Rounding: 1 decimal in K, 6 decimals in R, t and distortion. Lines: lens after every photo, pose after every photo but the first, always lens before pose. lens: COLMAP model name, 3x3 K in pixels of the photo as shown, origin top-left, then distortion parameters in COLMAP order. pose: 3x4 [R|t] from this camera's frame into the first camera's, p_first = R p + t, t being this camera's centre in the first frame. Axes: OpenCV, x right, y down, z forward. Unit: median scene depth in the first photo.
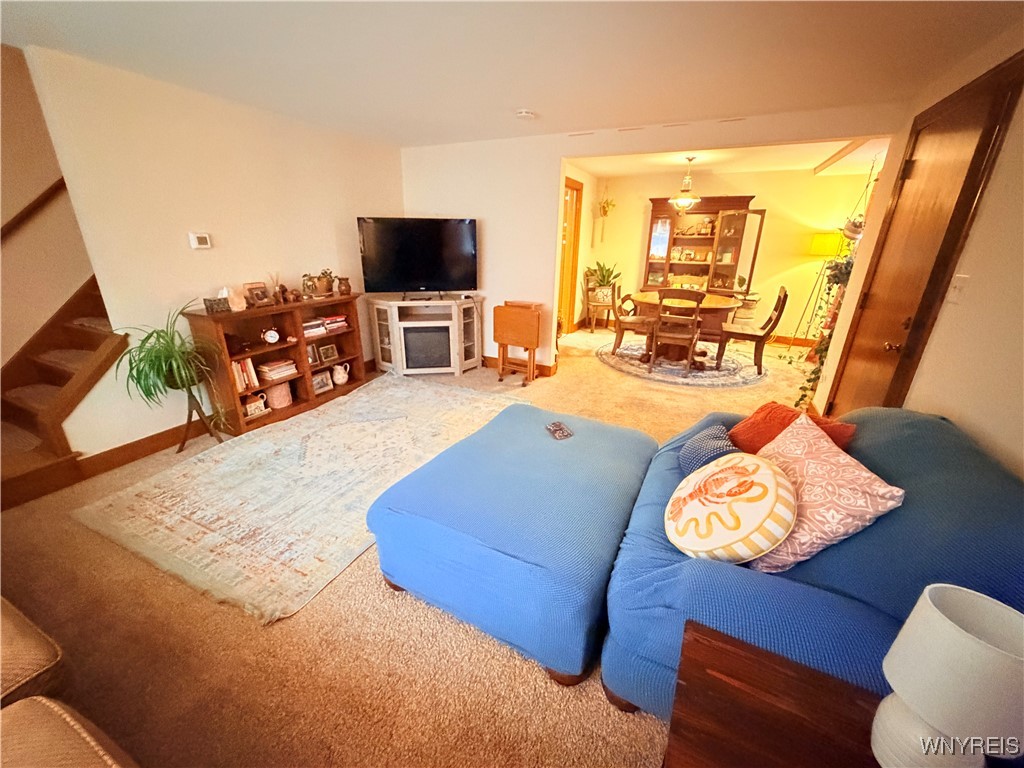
lens RADIAL K [[410.7, 0, 509.0], [0, 410.7, 382.6], [0, 0, 1]] dist [0.001784, -0.000139]
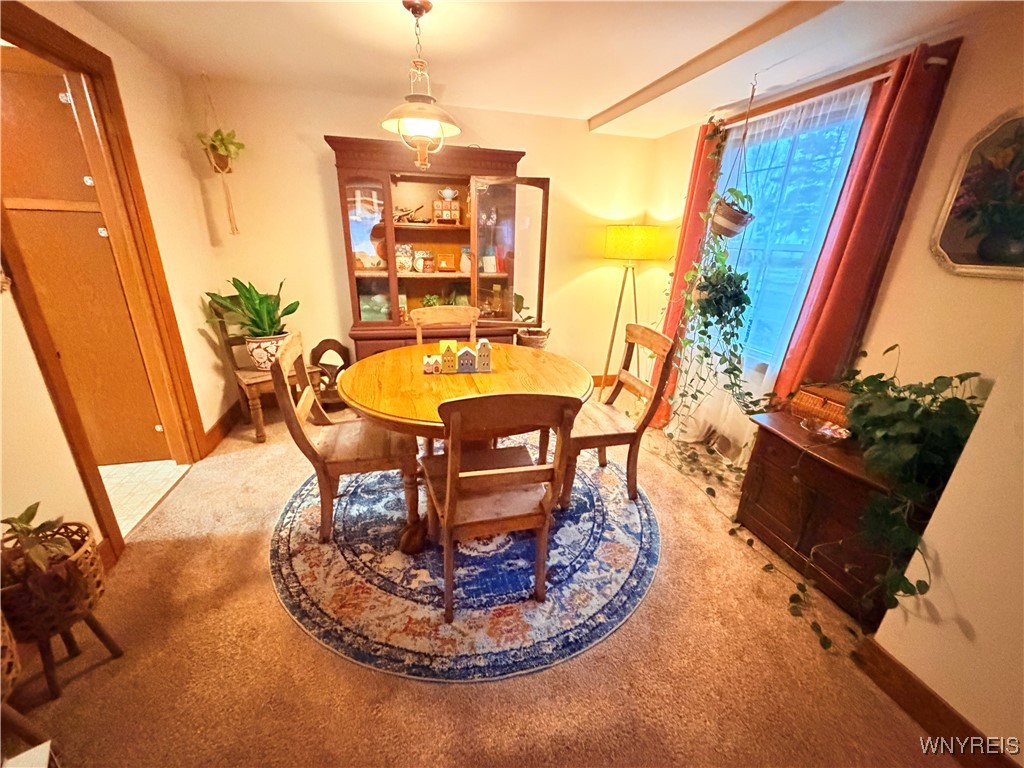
lens RADIAL K [[410.7, 0, 509.0], [0, 410.7, 382.6], [0, 0, 1]] dist [0.001784, -0.000139]
pose [[0.765055, -0.208497, 0.609279, 0.184284], [0.198220, 0.976444, 0.085242, -0.205232], [-0.612699, 0.055557, 0.788361, 0.597208]]
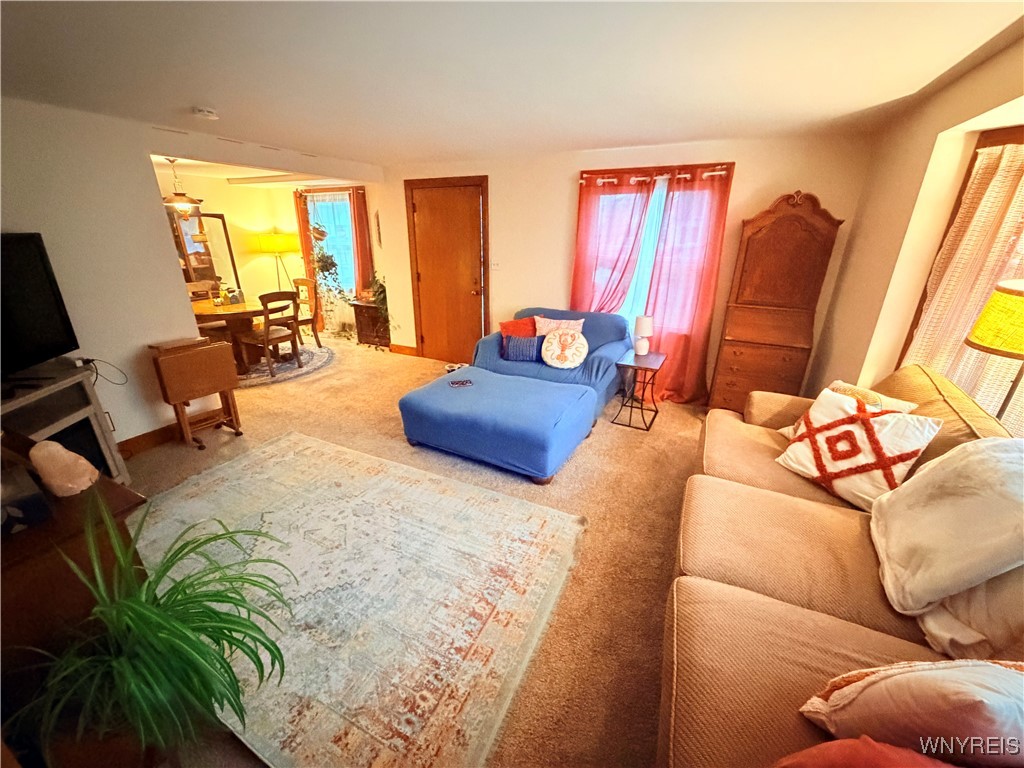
lens RADIAL K [[410.7, 0, 509.0], [0, 410.7, 382.6], [0, 0, 1]] dist [0.001784, -0.000139]
pose [[0.007964, -0.365256, 0.930873, -0.537425], [0.336432, 0.877613, 0.341480, -0.142606], [-0.941674, 0.310456, 0.129873, 0.274625]]
